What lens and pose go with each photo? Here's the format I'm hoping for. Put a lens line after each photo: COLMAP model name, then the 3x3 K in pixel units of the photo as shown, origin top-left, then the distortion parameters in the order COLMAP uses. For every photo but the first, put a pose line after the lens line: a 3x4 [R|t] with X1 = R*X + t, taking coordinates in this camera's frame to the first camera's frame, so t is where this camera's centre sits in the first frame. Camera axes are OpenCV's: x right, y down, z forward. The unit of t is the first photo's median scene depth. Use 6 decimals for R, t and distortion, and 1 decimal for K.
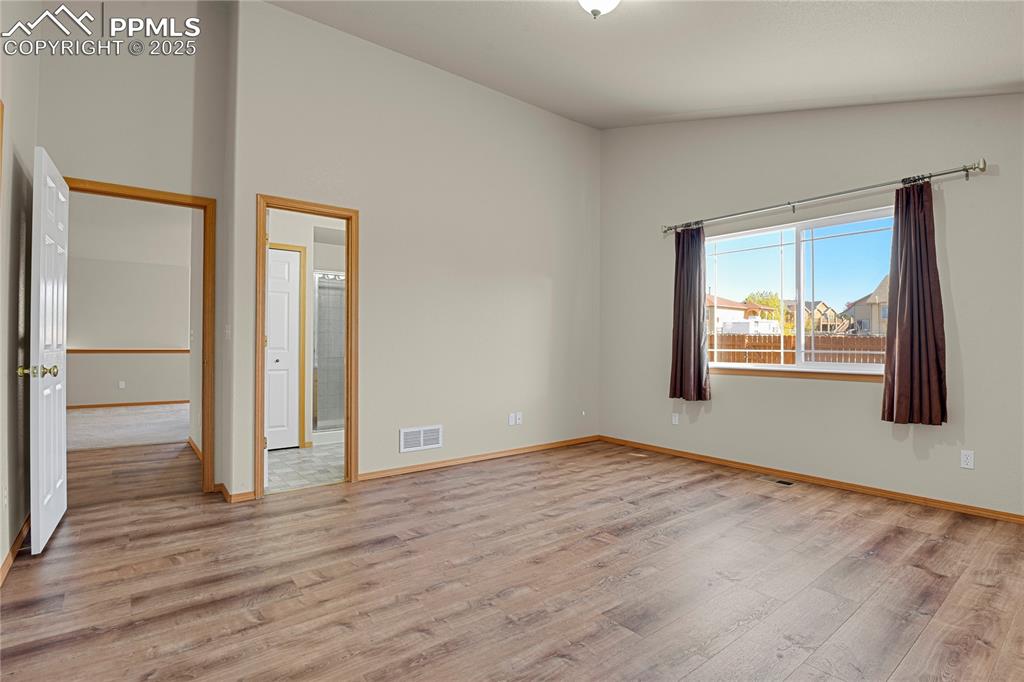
lens RADIAL K [[502.3, 0, 518.4], [0, 502.3, 341.5], [0, 0, 1]] dist [-0.027413, -0.000810]
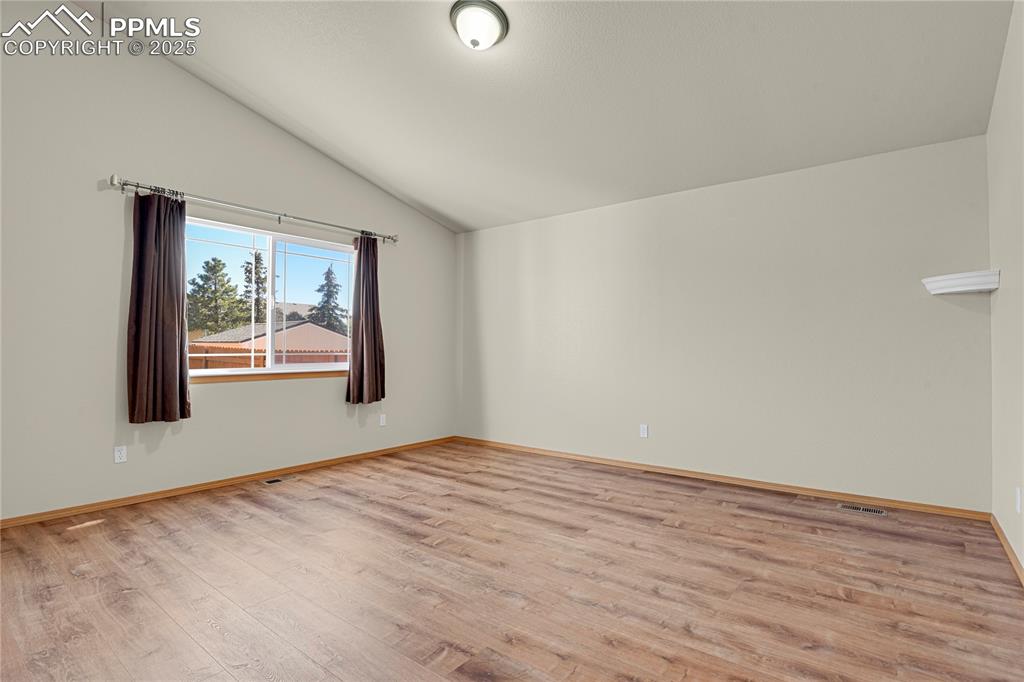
lens RADIAL K [[502.3, 0, 518.4], [0, 502.3, 341.5], [0, 0, 1]] dist [-0.027413, -0.000810]
pose [[-0.238155, 0.007592, 0.971197, -0.744621], [-0.005306, 0.999944, -0.009118, -0.001258], [-0.971213, -0.007325, -0.238102, 0.940606]]
